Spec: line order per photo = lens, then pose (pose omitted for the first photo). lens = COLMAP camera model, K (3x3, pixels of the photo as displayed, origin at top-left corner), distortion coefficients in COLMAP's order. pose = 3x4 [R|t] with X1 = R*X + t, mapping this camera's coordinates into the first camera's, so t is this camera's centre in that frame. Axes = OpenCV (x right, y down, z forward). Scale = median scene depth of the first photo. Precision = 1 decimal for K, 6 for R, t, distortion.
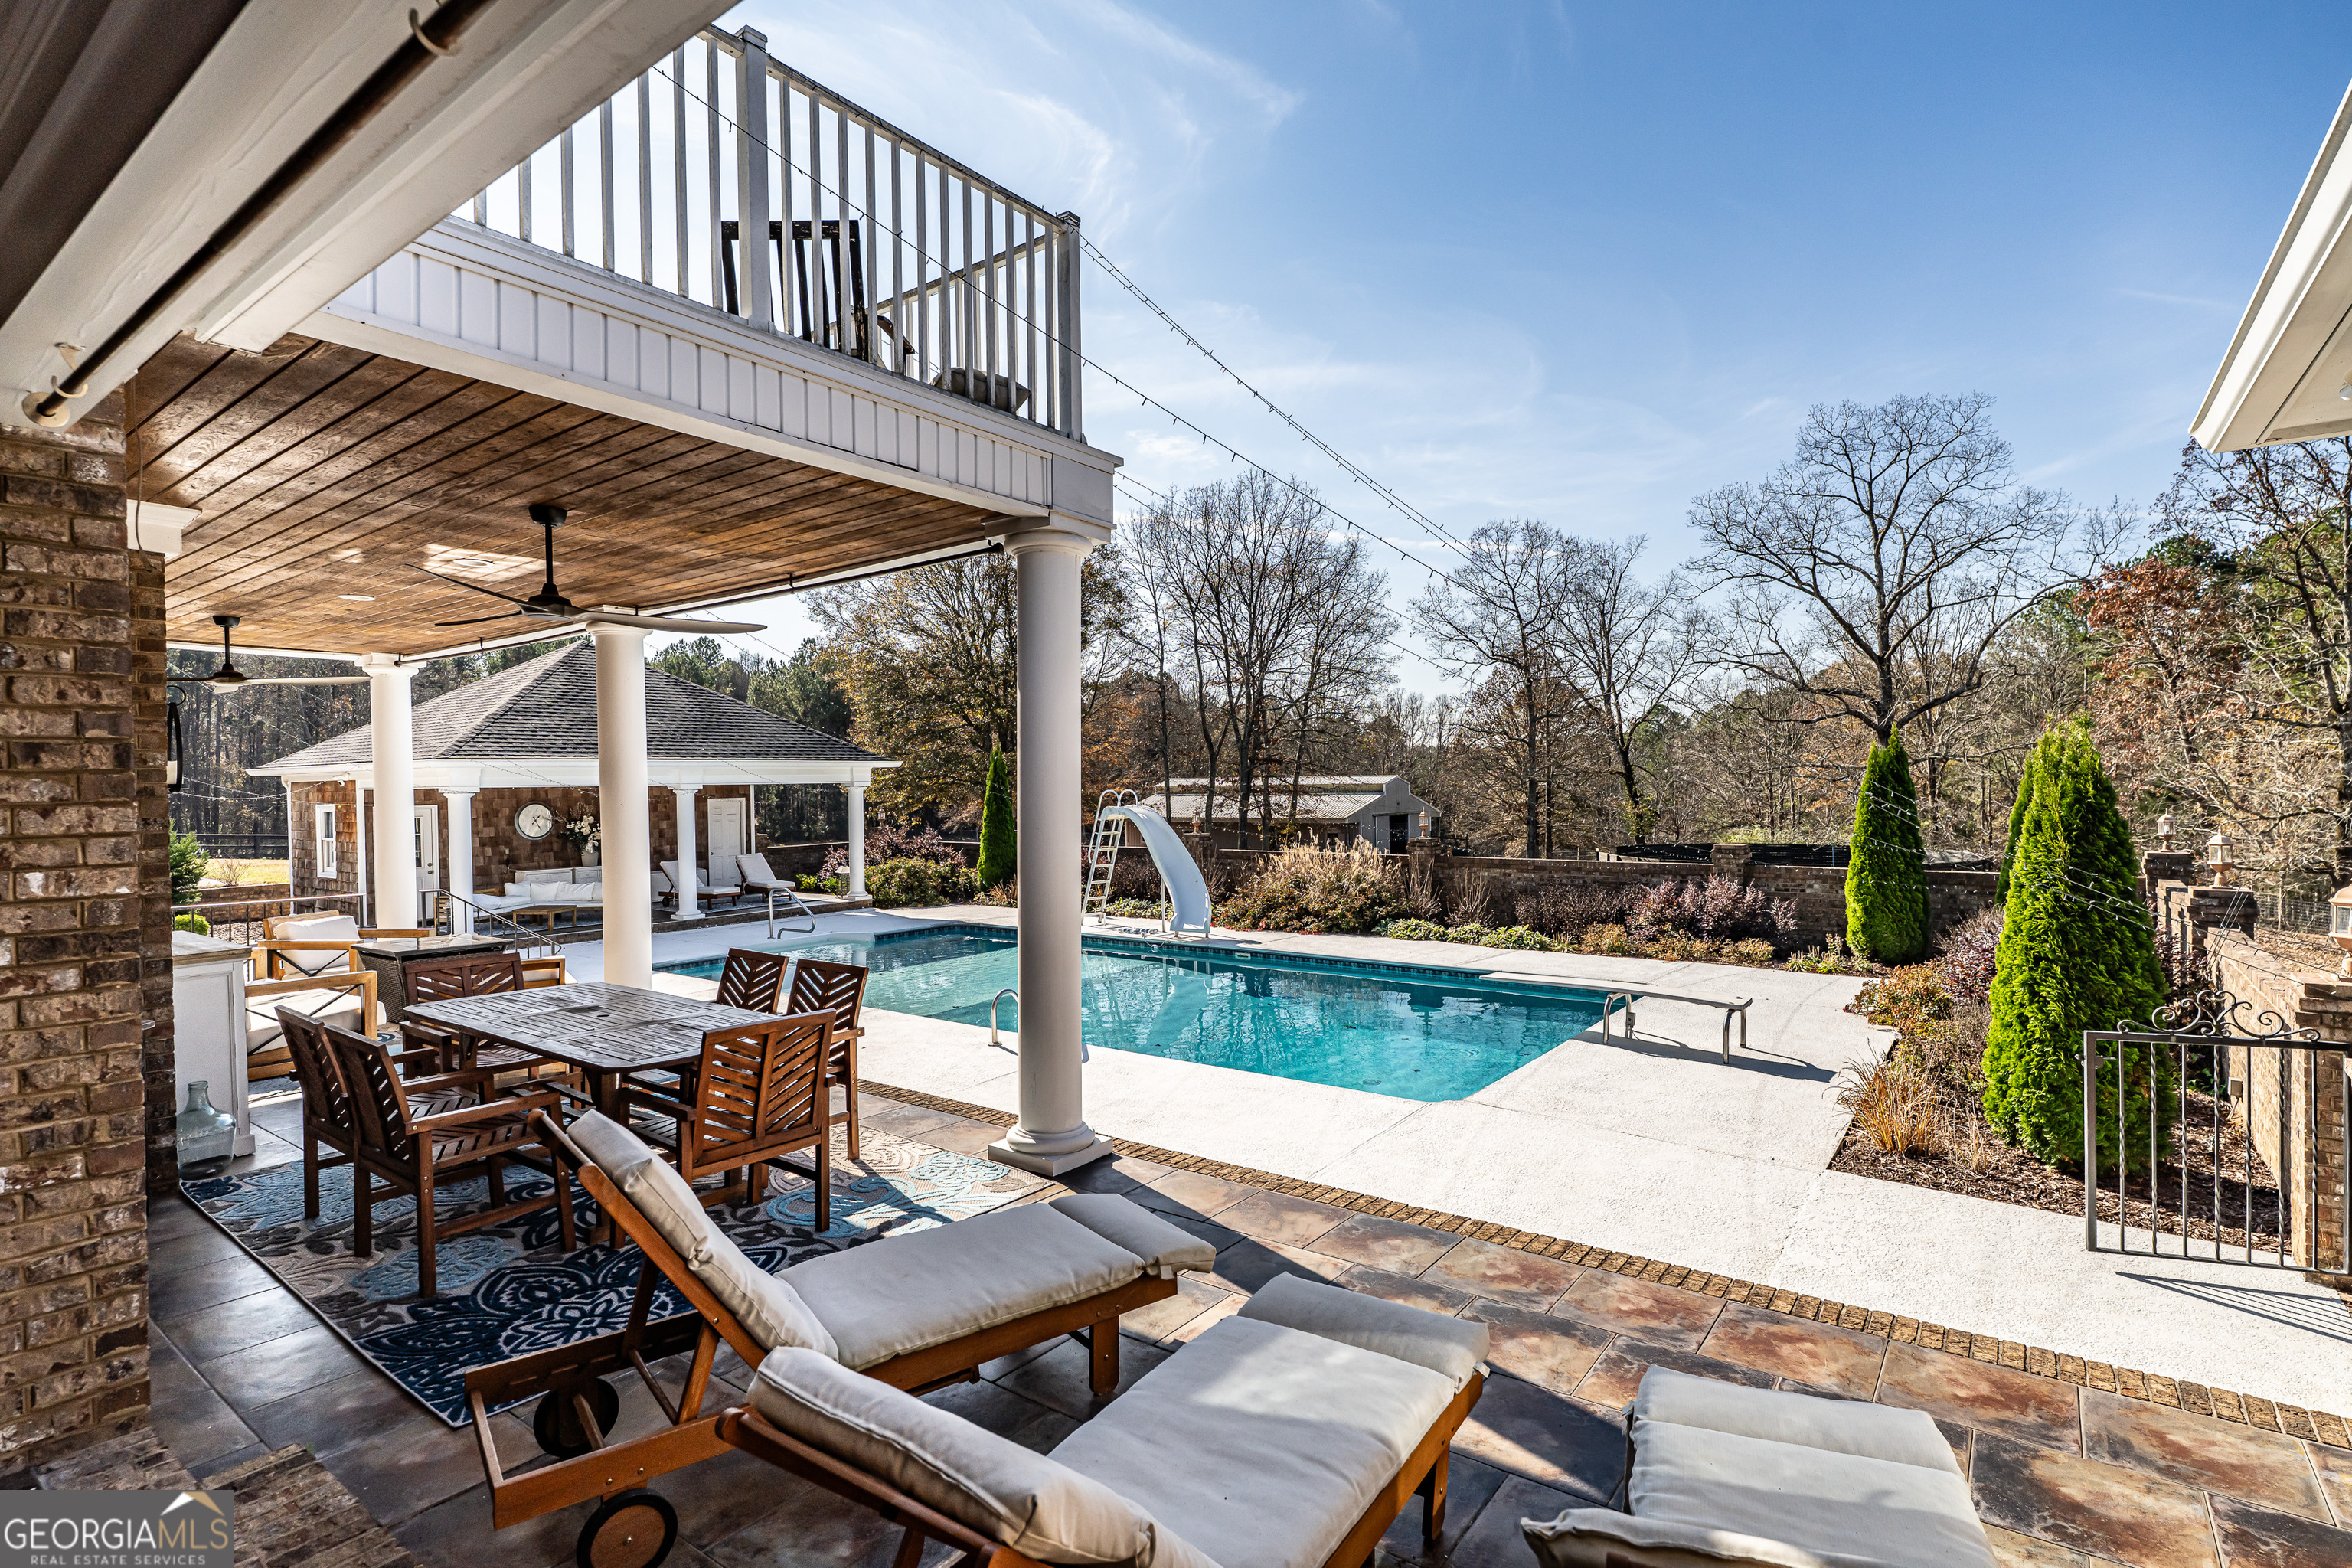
lens RADIAL K [[1140.2, 0, 1181.5], [0, 1140.2, 786.1], [0, 0, 1]] dist [0.001044, -0.000005]
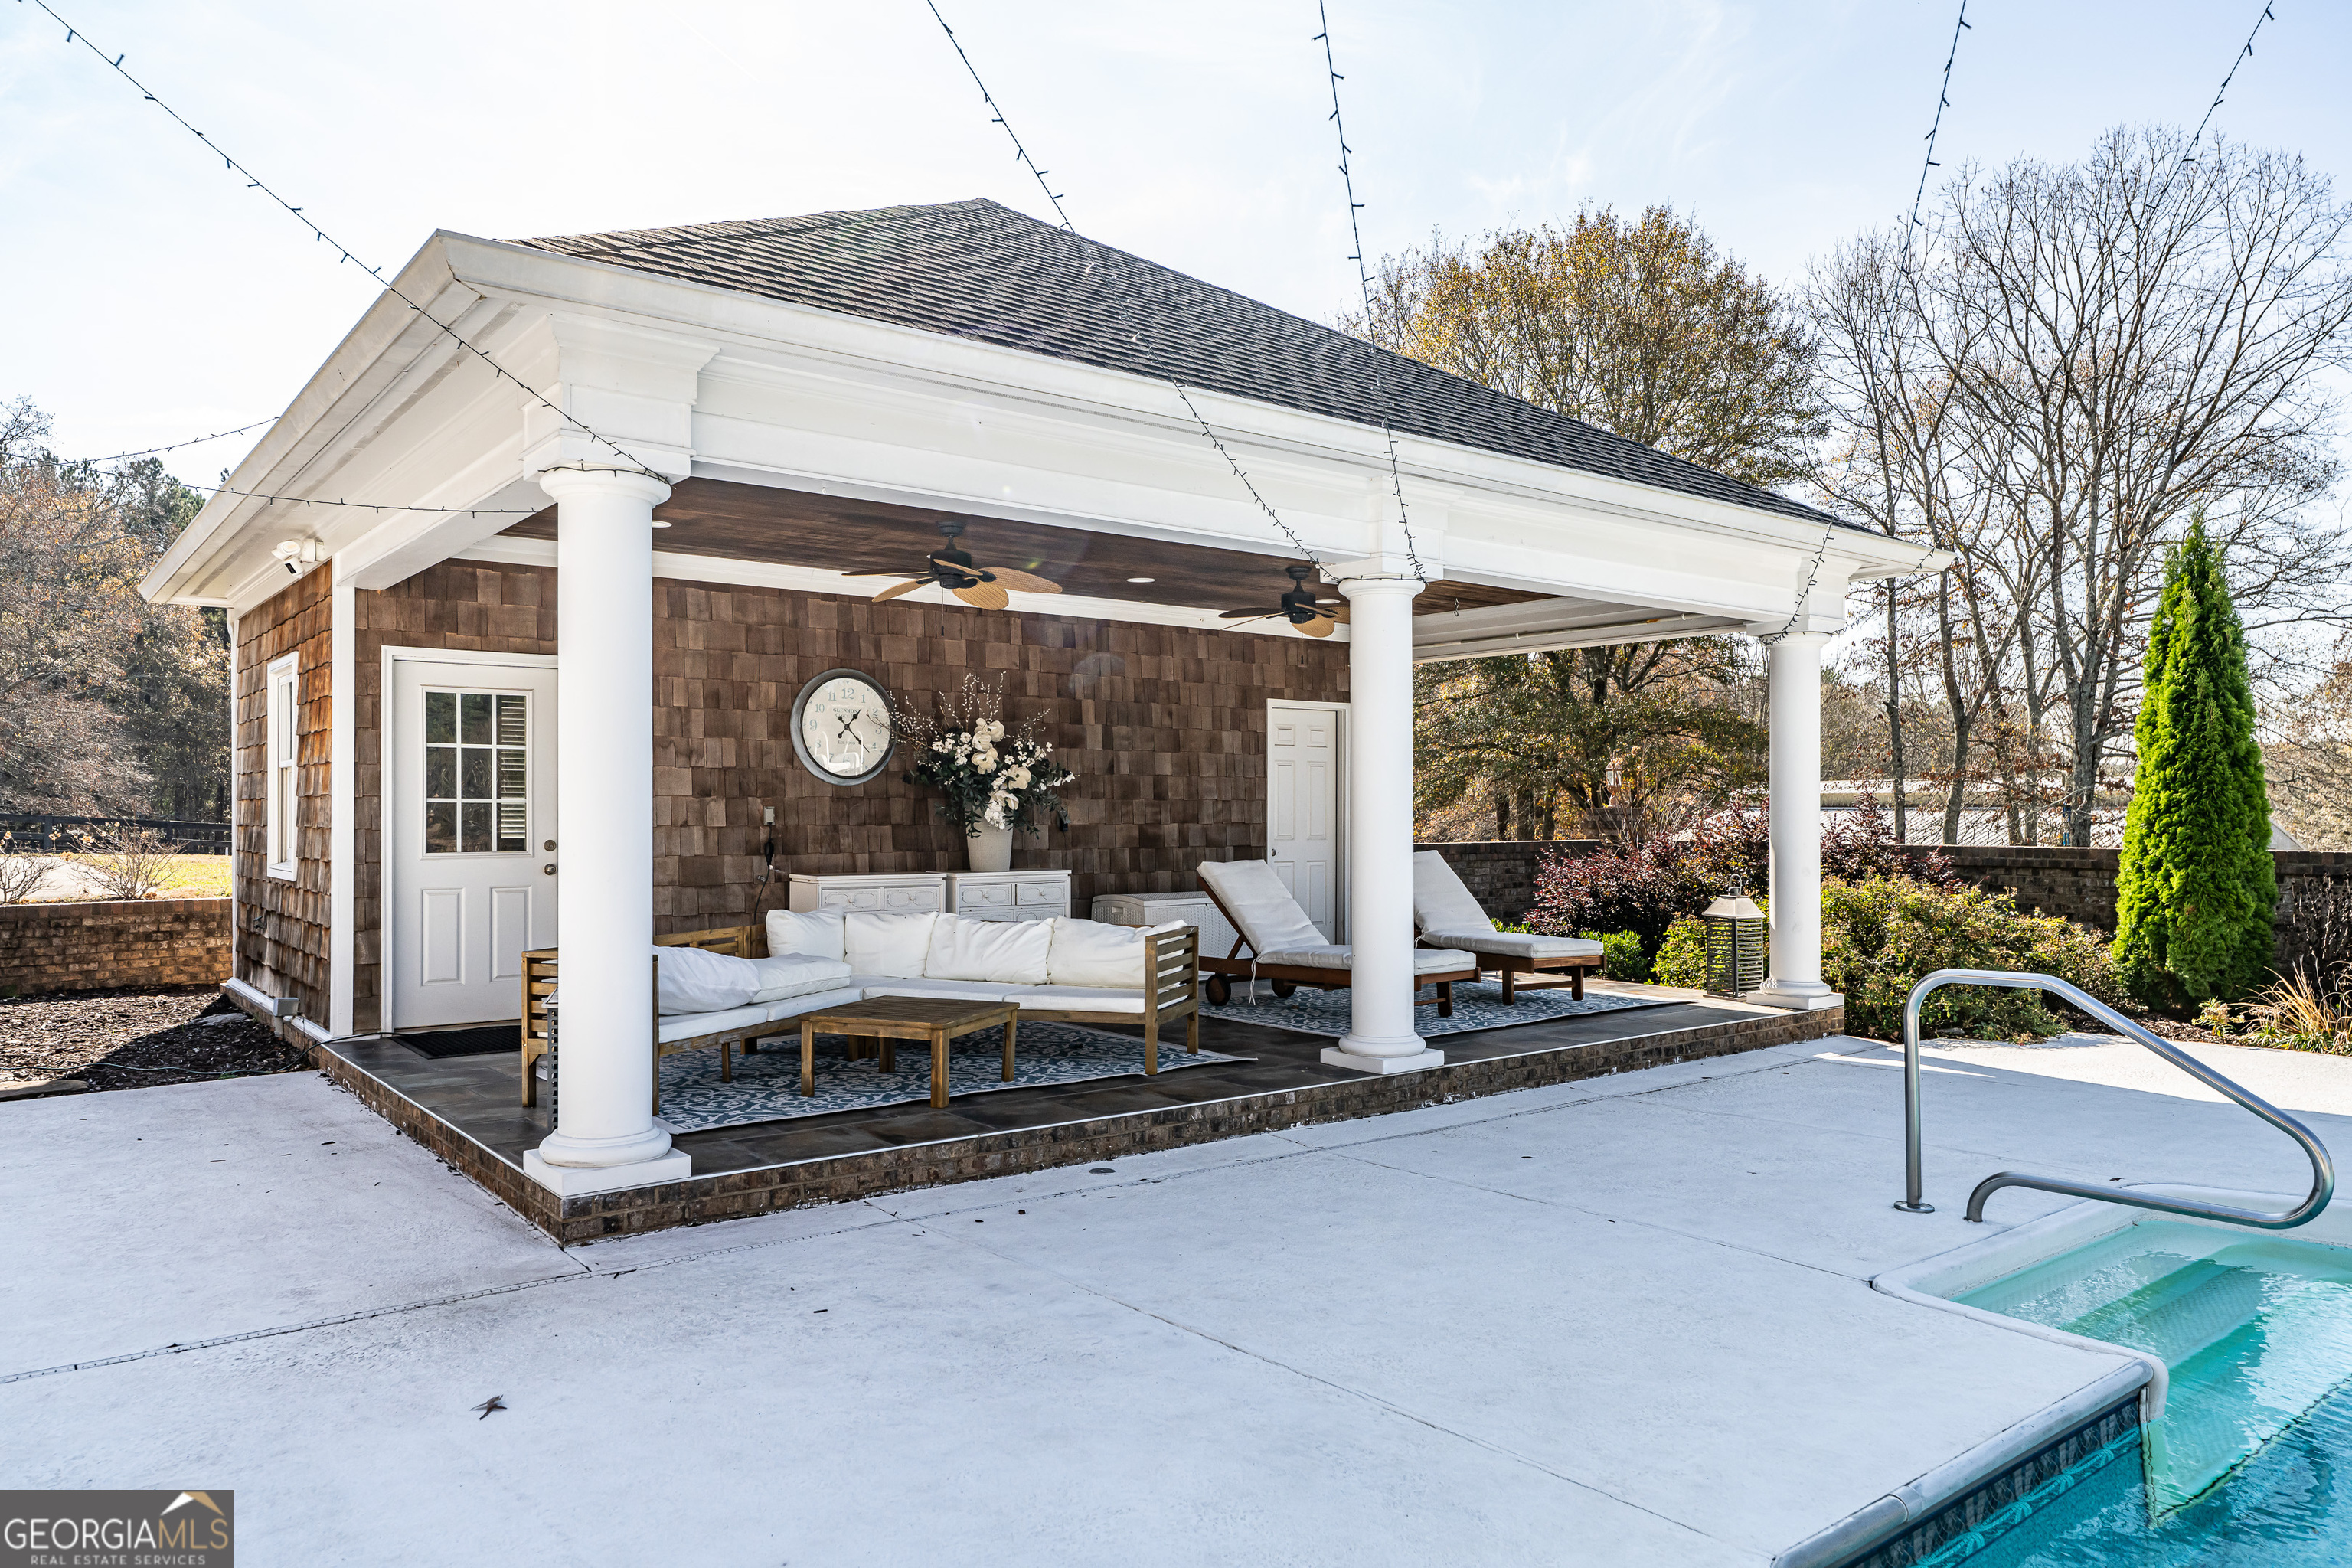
lens RADIAL K [[1566.4, 0, 1169.3], [0, 1566.4, 792.4], [0, 0, 1]] dist [-0.004410, 0.000784]
pose [[0.962506, 0.007633, -0.271154, -0.361336], [-0.012269, 0.999806, -0.015406, 0.055836], [0.270984, 0.018155, 0.962413, 0.602849]]
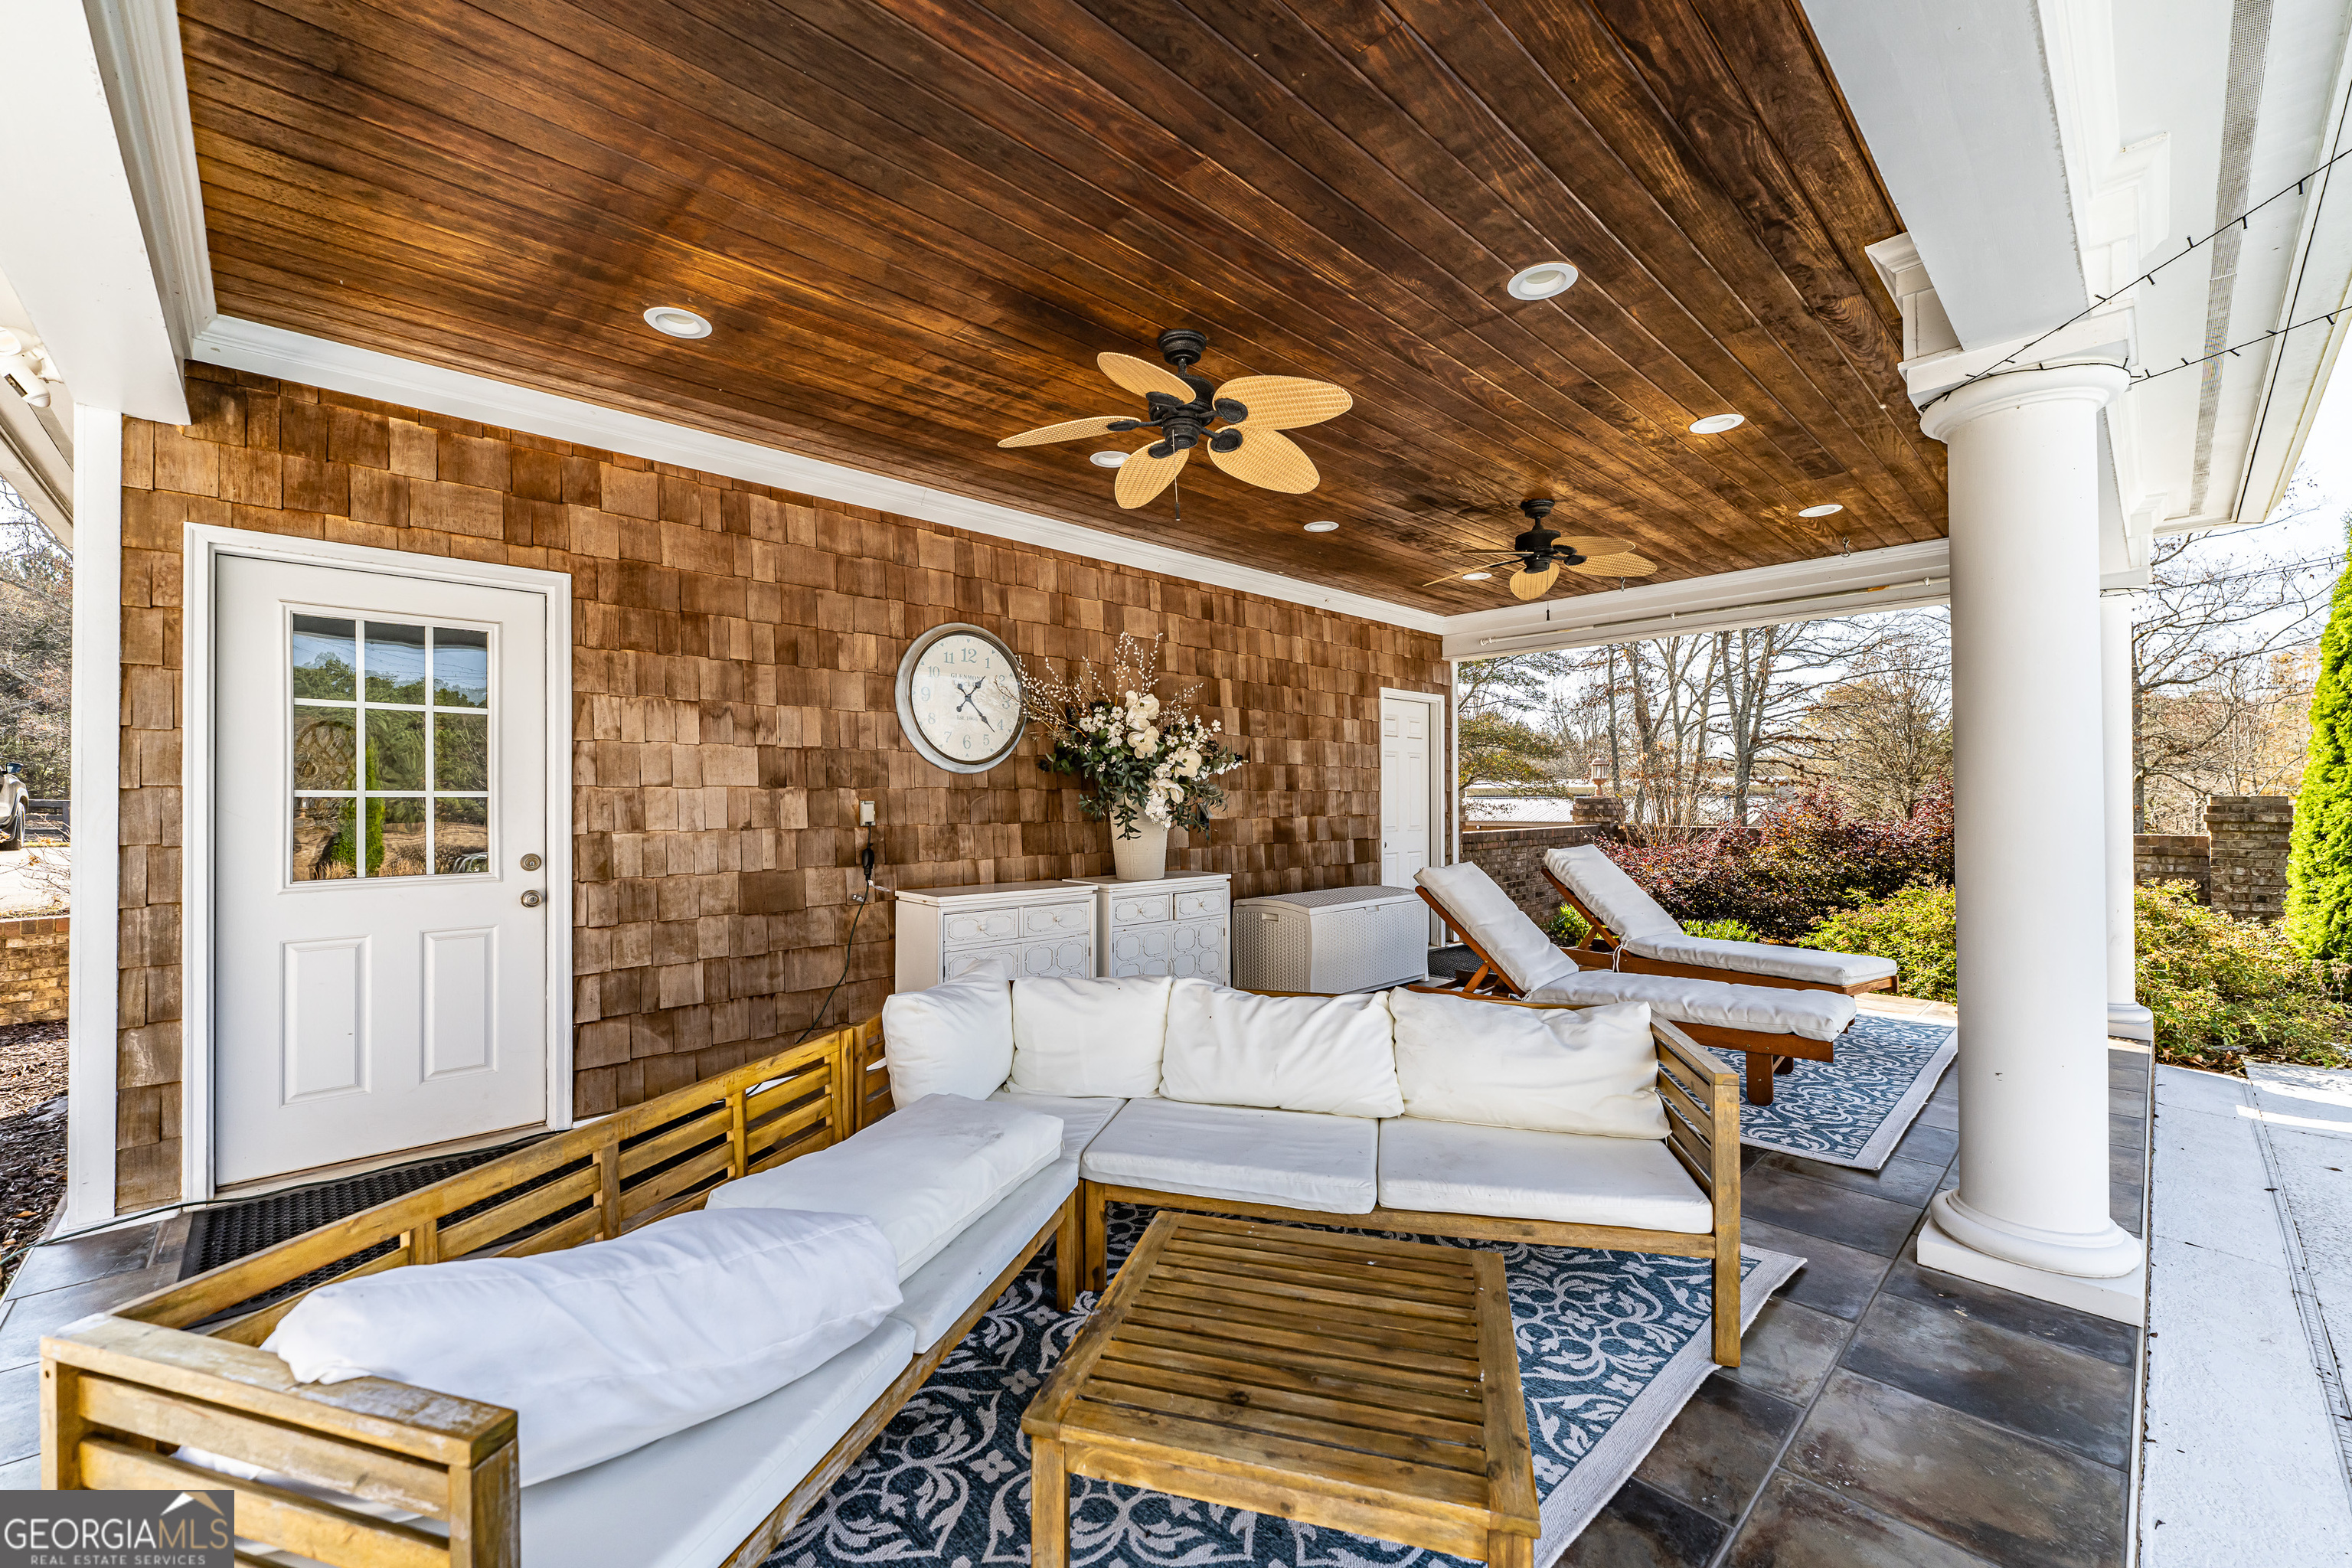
lens RADIAL K [[937.9, 0, 1170.0], [0, 937.9, 788.1], [0, 0, 1]] dist [-0.002588, -0.000054]
pose [[0.983331, 0.004396, -0.181773, -0.492073], [-0.007669, 0.999821, -0.017308, 0.054666], [0.181664, 0.018414, 0.983188, 0.816262]]
